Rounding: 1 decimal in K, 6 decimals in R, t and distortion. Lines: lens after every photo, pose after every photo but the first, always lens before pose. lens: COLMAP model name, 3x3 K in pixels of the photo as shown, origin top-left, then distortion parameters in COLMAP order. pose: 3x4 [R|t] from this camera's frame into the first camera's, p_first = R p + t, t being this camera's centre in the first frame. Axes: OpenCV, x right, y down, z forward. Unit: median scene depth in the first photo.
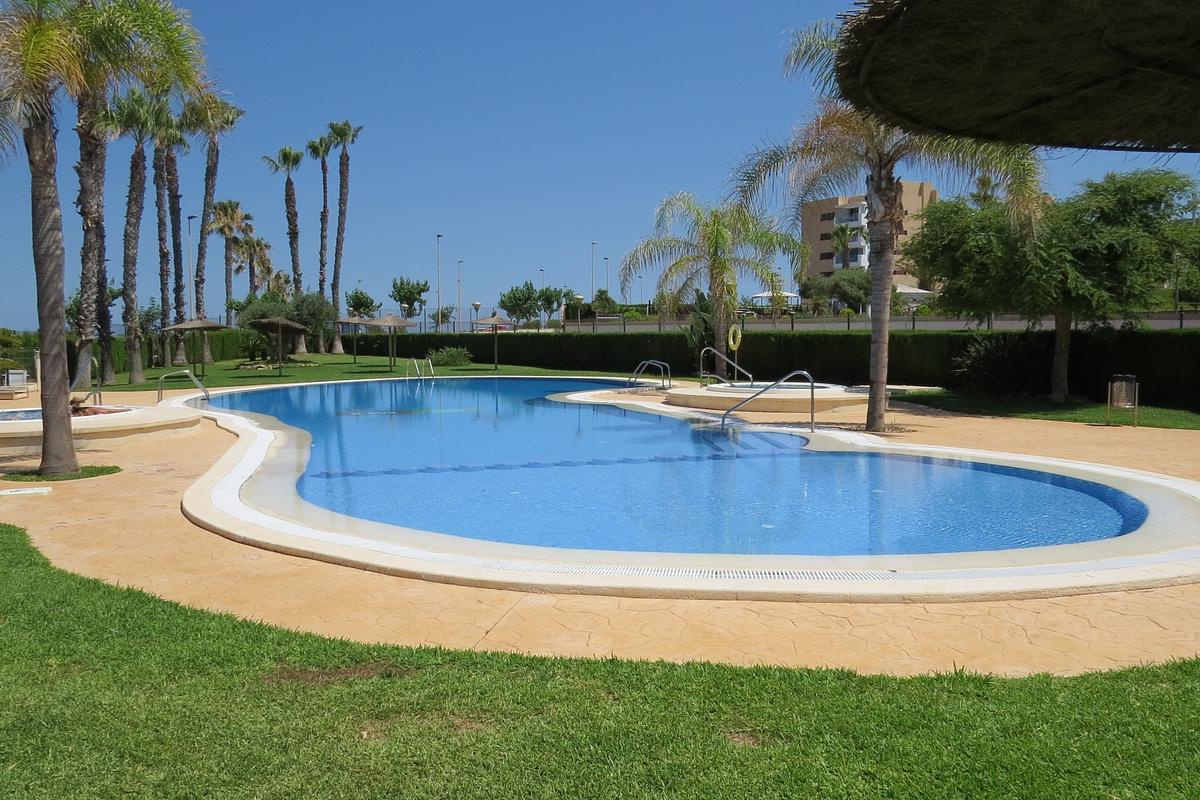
lens RADIAL K [[1011.4, 0, 599.4], [0, 1011.4, 403.6], [0, 0, 1]] dist [-0.041548, 0.034796]
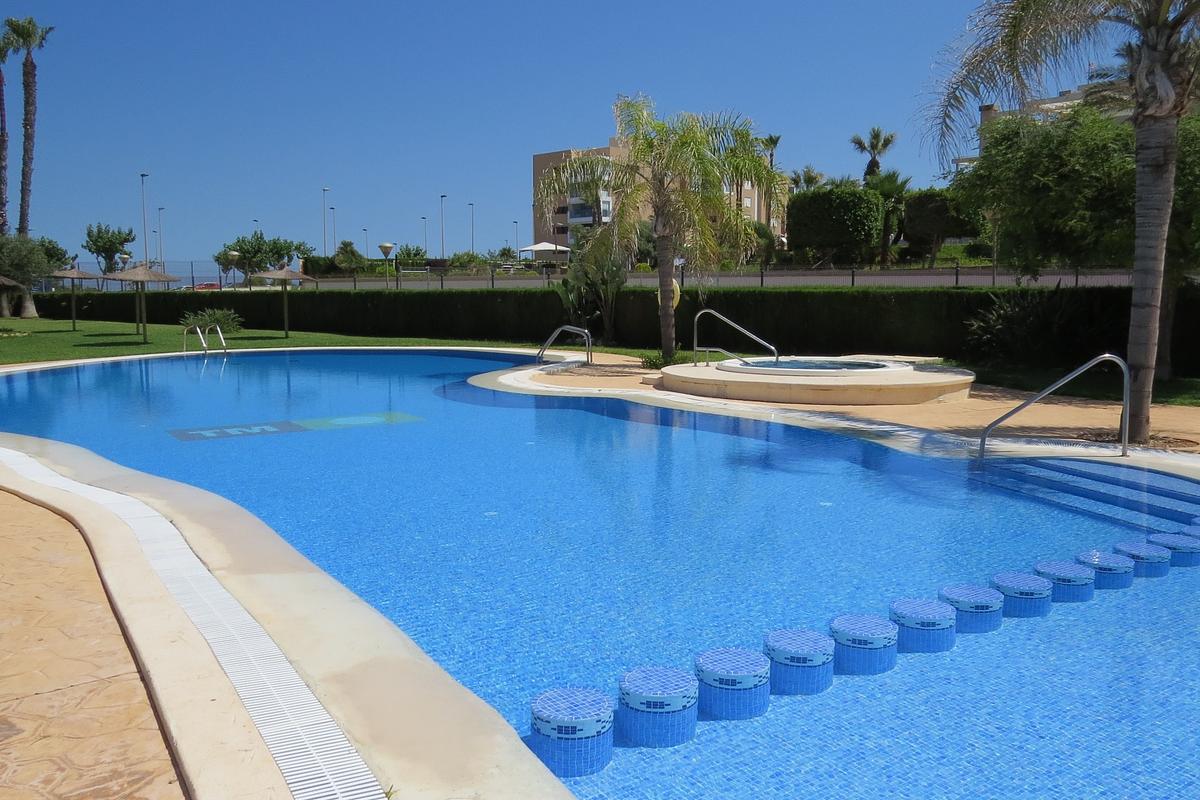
lens RADIAL K [[1011.4, 0, 605.0], [0, 1011.4, 402.4], [0, 0, 1]] dist [-0.041548, 0.034796]
pose [[0.955365, -0.033188, 0.293558, -0.060043], [0.021218, 0.998812, 0.043866, -0.007846], [-0.294665, -0.035679, 0.954934, 0.113497]]
